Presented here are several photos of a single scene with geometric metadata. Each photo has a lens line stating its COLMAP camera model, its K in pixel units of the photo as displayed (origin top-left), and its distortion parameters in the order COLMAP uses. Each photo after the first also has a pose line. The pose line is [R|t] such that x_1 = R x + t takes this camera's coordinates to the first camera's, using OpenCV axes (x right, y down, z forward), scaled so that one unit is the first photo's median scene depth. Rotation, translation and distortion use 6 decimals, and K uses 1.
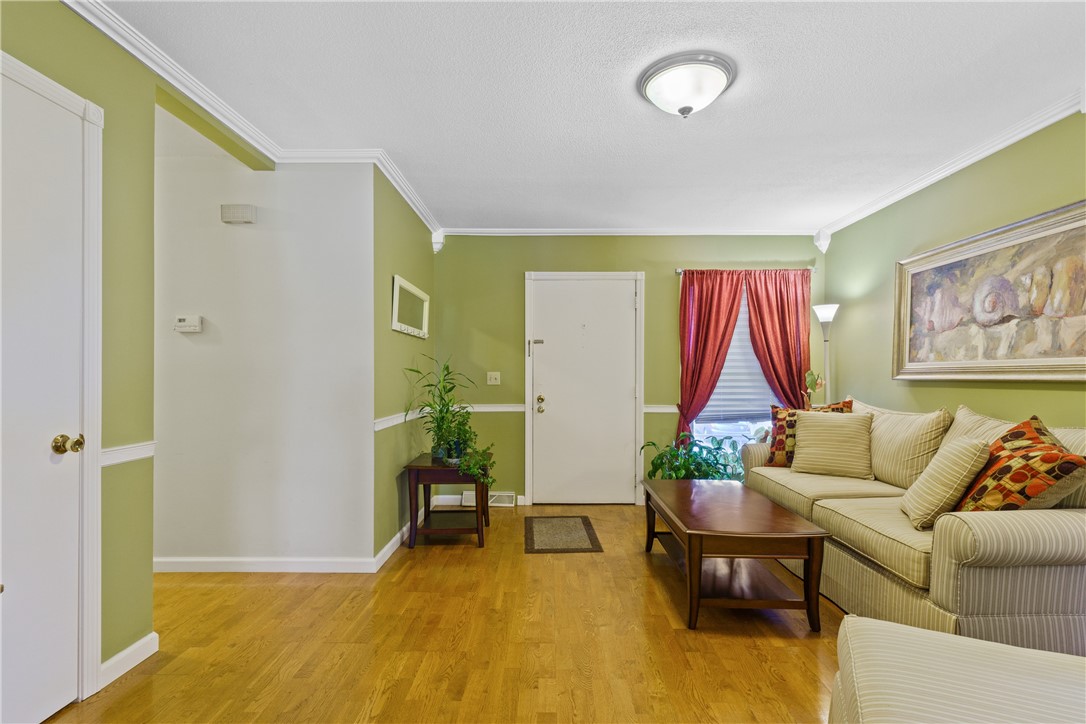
lens RADIAL K [[522.0, 0, 544.5], [0, 522.0, 365.0], [0, 0, 1]] dist [0.002662, 0.001387]
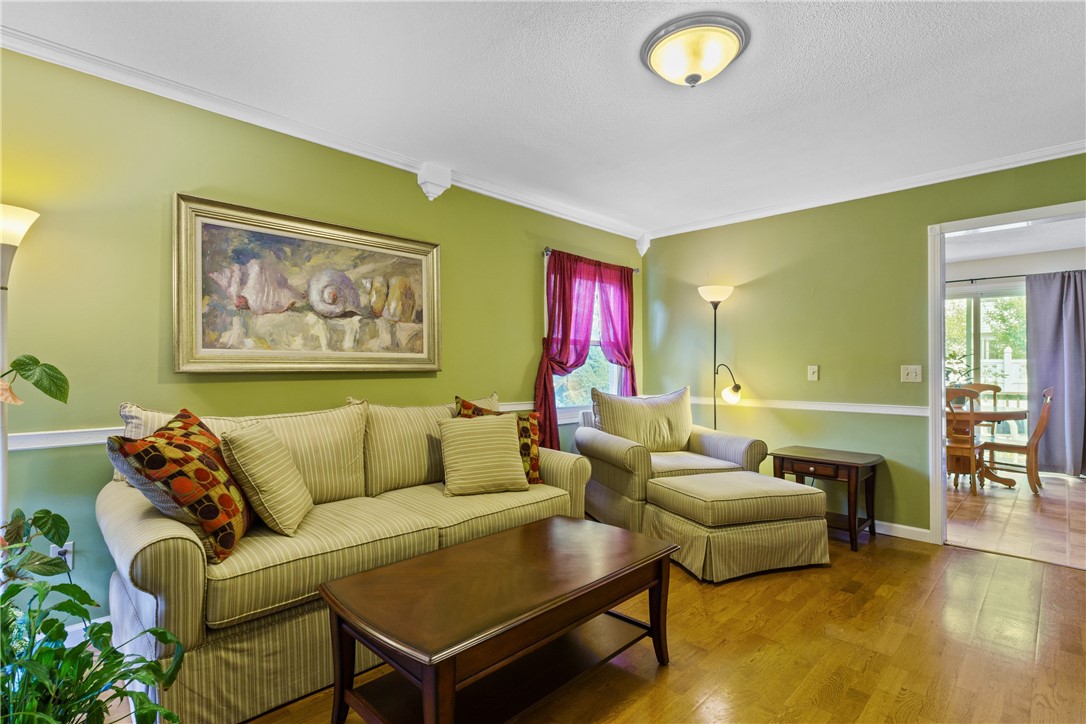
lens RADIAL K [[522.0, 0, 544.2], [0, 522.0, 368.5], [0, 0, 1]] dist [0.002662, 0.001387]
pose [[-0.716800, 0.002567, 0.697275, -0.144557], [-0.011792, 0.999806, -0.015803, 0.034631], [-0.697180, -0.019549, -0.716630, 1.432247]]
